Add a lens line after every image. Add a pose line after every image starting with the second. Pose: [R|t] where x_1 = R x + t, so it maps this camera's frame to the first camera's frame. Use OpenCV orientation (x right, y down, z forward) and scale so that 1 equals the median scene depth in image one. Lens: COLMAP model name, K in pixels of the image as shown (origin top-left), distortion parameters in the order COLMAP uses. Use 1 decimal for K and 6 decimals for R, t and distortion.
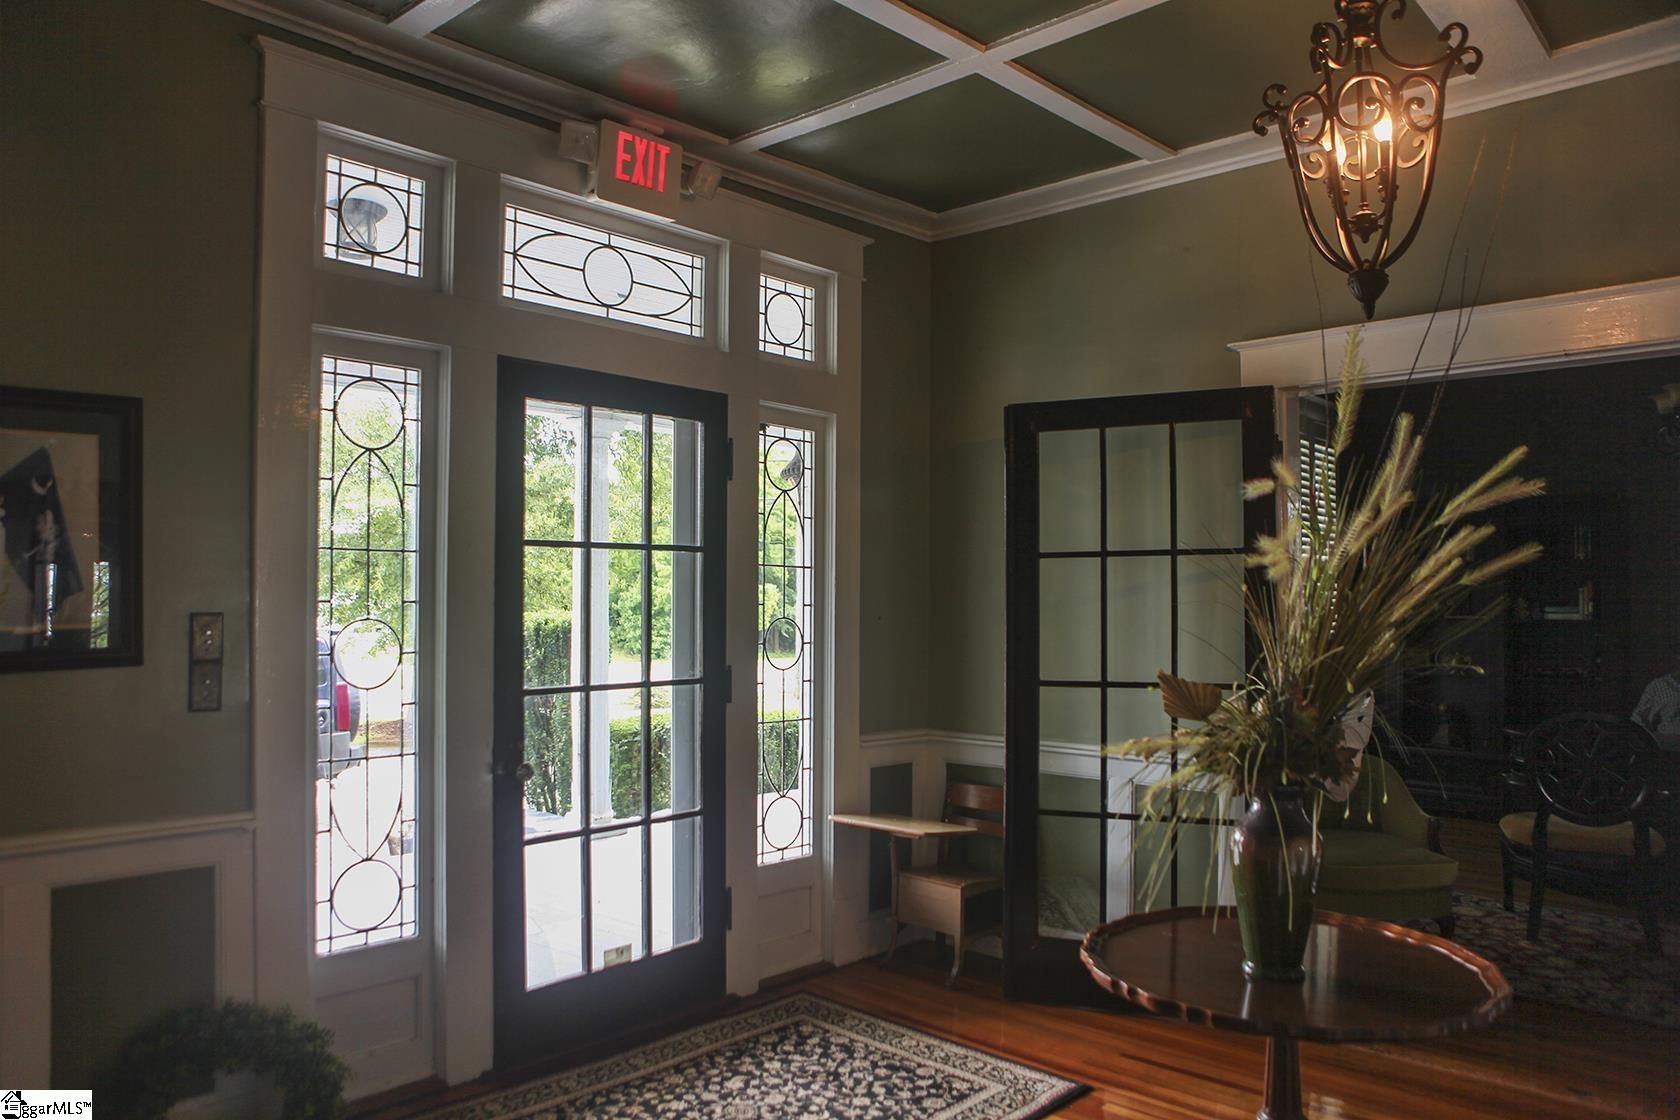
lens RADIAL K [[1154.3, 0, 827.7], [0, 1154.3, 548.3], [0, 0, 1]] dist [-0.052936, 0.019335]
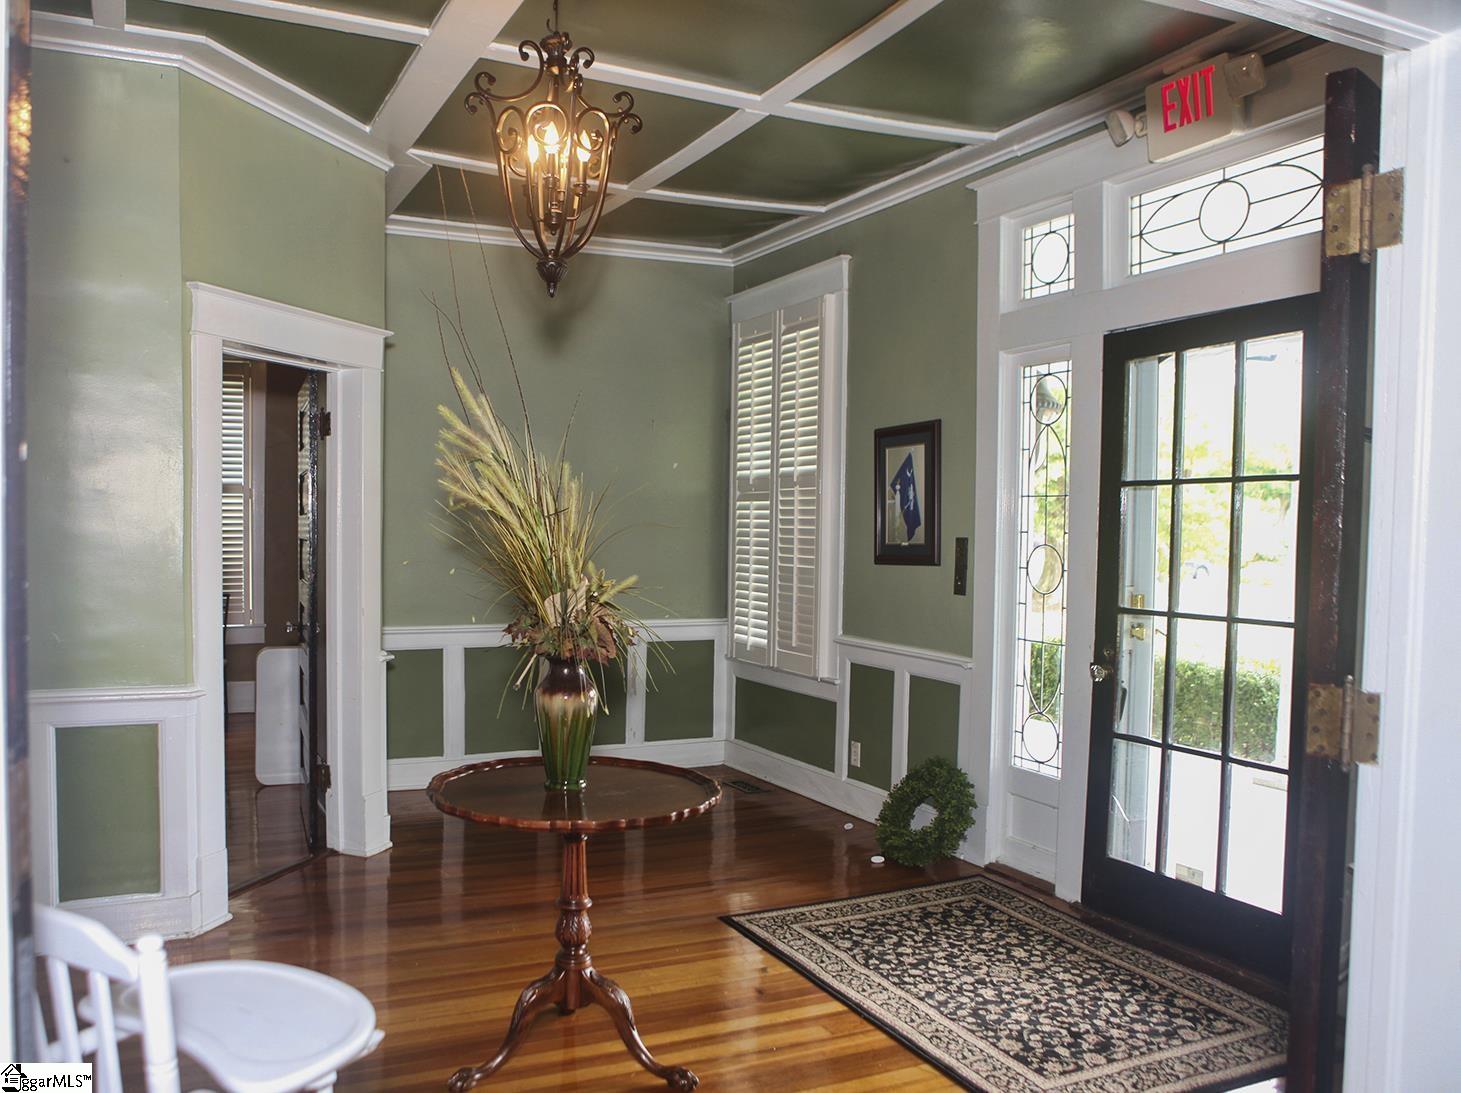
lens RADIAL K [[1251.6, 0, 723.9], [0, 1251.6, 558.3], [0, 0, 1]] dist [-0.049697, 0.013888]
pose [[-0.356383, 0.009960, -0.934287, 1.088764], [0.015847, 0.999864, 0.004614, 0.060353], [0.934206, -0.013161, -0.356492, 1.084282]]
